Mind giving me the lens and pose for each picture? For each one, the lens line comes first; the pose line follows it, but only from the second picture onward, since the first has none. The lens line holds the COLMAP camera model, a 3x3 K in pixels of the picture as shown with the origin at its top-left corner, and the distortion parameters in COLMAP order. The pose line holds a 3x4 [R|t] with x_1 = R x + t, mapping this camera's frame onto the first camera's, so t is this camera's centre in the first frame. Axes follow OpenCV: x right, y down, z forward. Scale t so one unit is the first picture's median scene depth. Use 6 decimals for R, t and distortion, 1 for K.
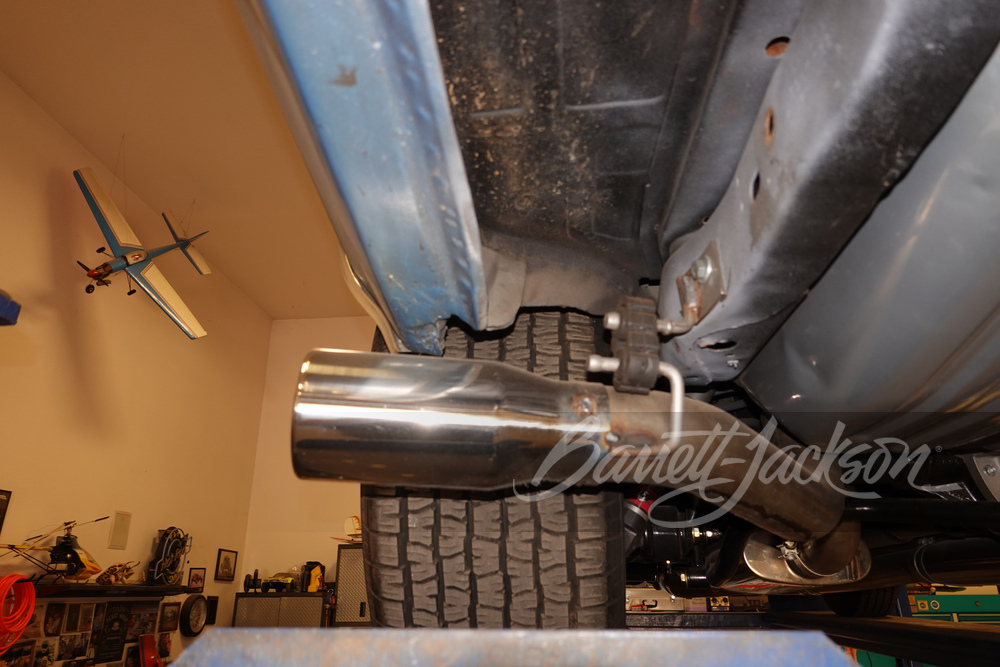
lens RADIAL K [[665.3, 0, 502.0], [0, 665.3, 328.4], [0, 0, 1]] dist [0.007786, -0.009075]
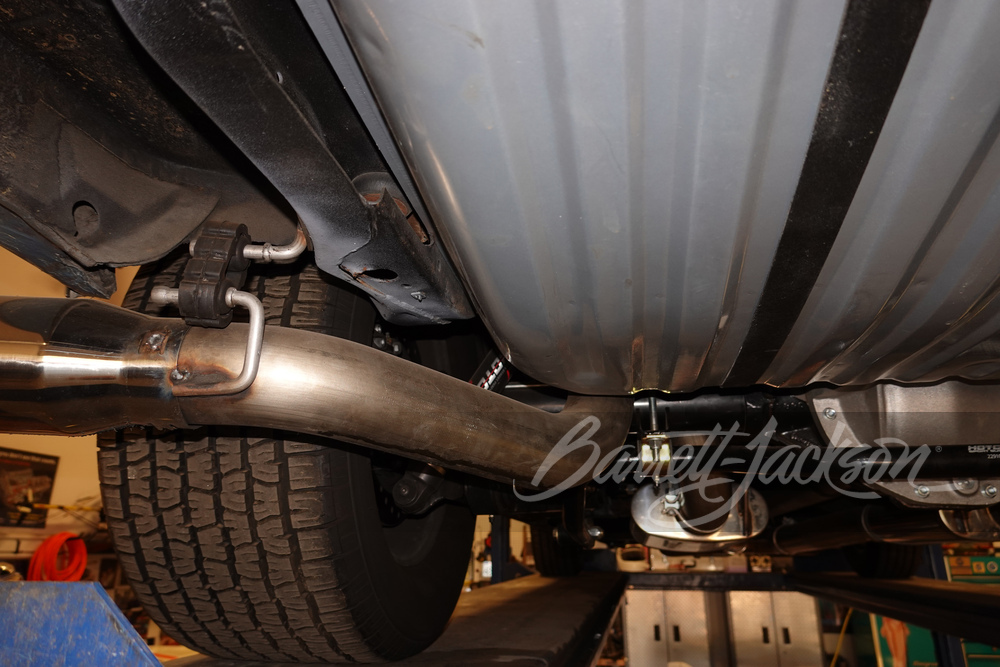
lens RADIAL K [[665.3, 0, 505.2], [0, 665.3, 327.9], [0, 0, 1]] dist [0.007786, -0.009075]
pose [[0.995037, -0.027597, -0.095597, 0.481263], [0.032544, 0.998190, 0.050581, 0.046413], [0.094028, -0.053441, 0.994134, 0.096861]]
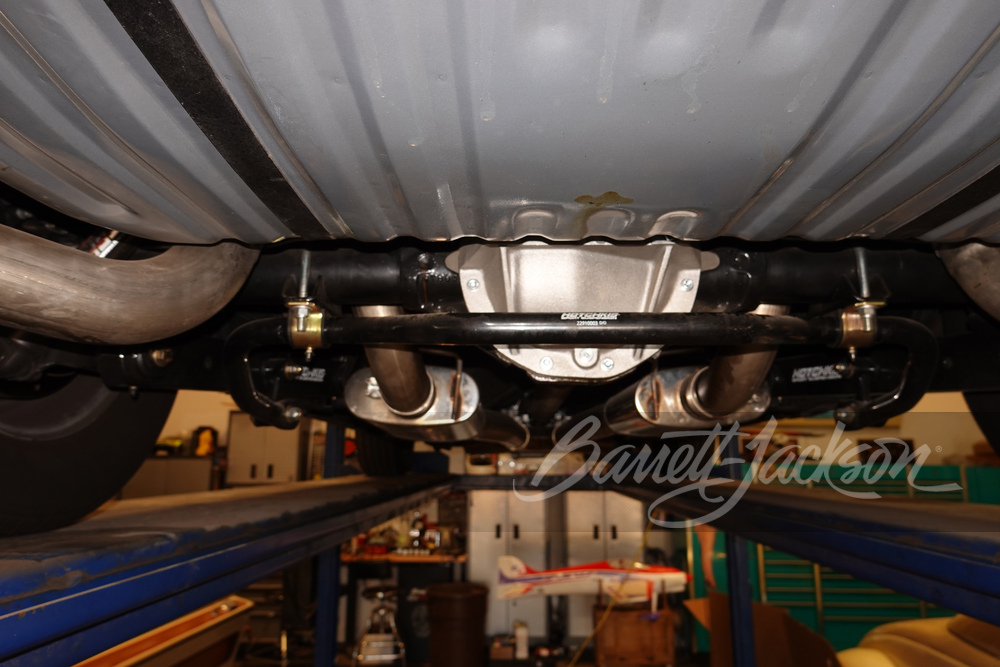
lens RADIAL K [[665.3, 0, 503.2], [0, 665.3, 328.9], [0, 0, 1]] dist [0.007786, -0.009075]
pose [[0.997503, 0.023900, 0.066453, 0.878649], [-0.035342, 0.983622, 0.176744, 0.140103], [-0.061140, -0.178651, 0.982011, 0.176243]]
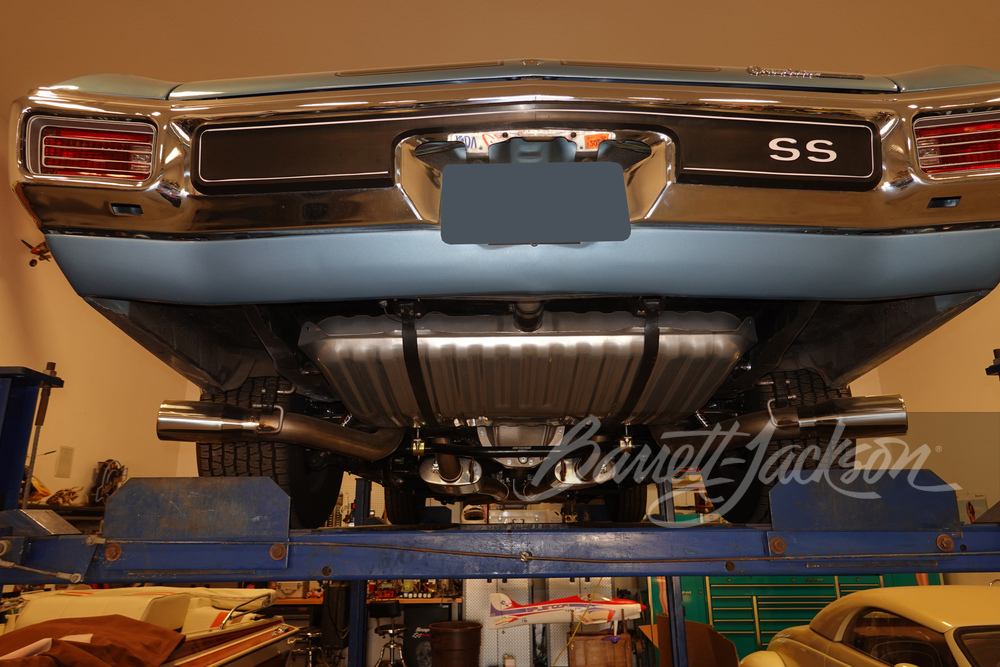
lens RADIAL K [[665.3, 0, 501.5], [0, 665.3, 328.1], [0, 0, 1]] dist [0.007786, -0.009075]
pose [[0.996532, 0.018714, 0.081082, 0.741894], [-0.026027, 0.995593, 0.090092, -0.448941], [-0.079038, -0.091890, 0.992627, -1.583595]]
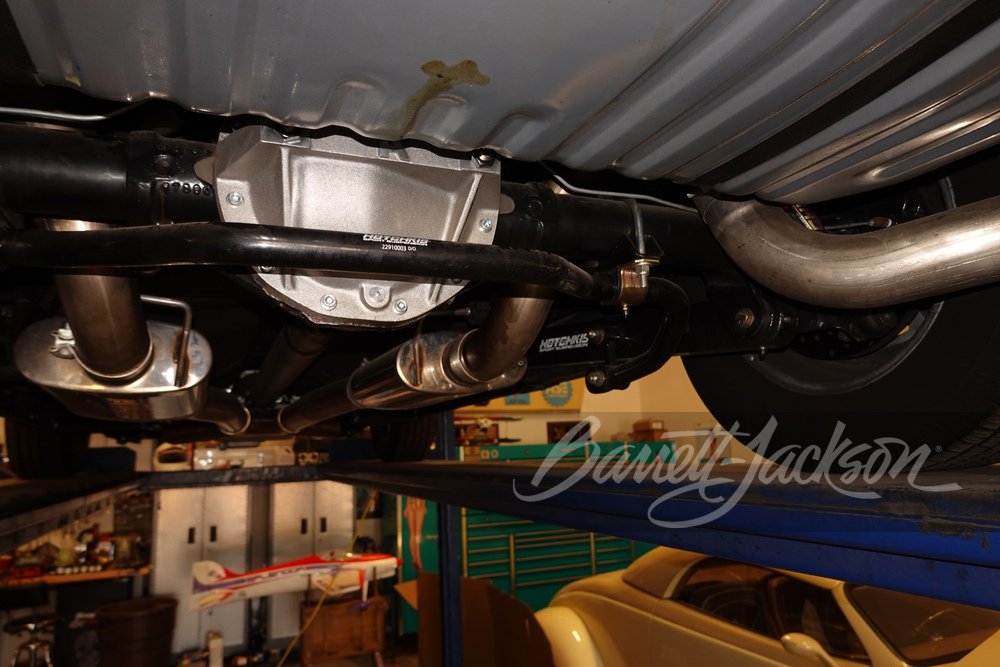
lens RADIAL K [[665.3, 0, 500.1], [0, 665.3, 327.2], [0, 0, 1]] dist [0.007786, -0.009075]
pose [[0.879052, 0.055655, 0.473466, 0.807001], [-0.141272, 0.978964, 0.147213, 0.245286], [-0.455313, -0.196295, 0.868423, 0.323843]]
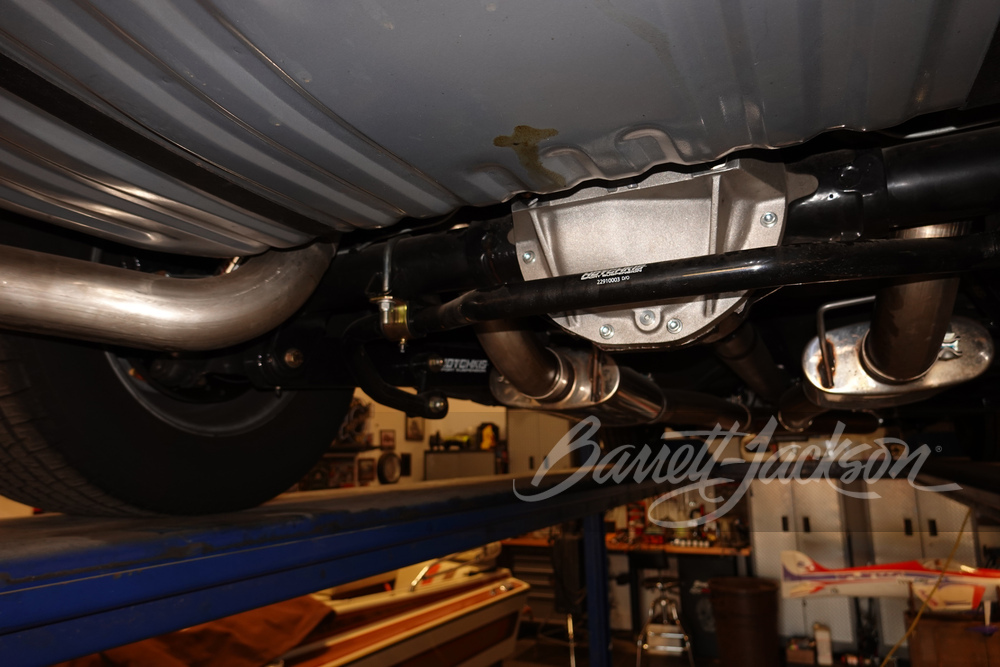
lens RADIAL K [[665.3, 0, 502.0], [0, 665.3, 328.8], [0, 0, 1]] dist [0.007786, -0.009075]
pose [[0.936578, -0.076943, -0.341910, 1.192529], [0.141310, 0.975690, 0.167515, 0.191465], [0.320709, -0.205206, 0.924682, 0.267801]]
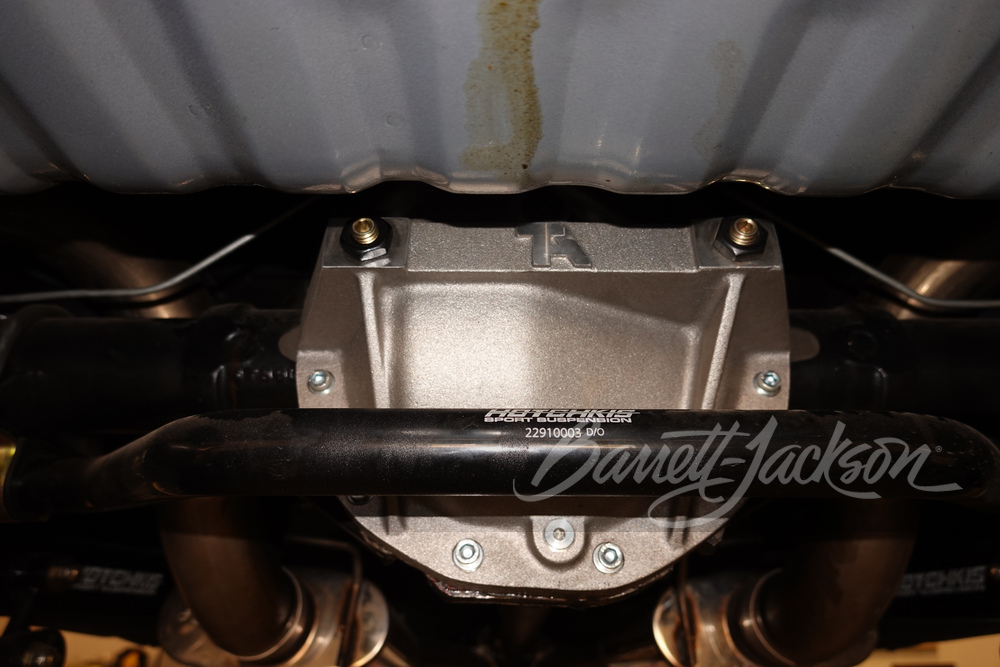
lens RADIAL K [[665.3, 0, 502.7], [0, 665.3, 334.3], [0, 0, 1]] dist [0.007786, -0.009075]
pose [[0.996042, 0.050530, 0.073127, 0.997187], [-0.042015, 0.992634, -0.113635, 0.274327], [-0.078330, 0.110113, 0.990828, 0.709141]]
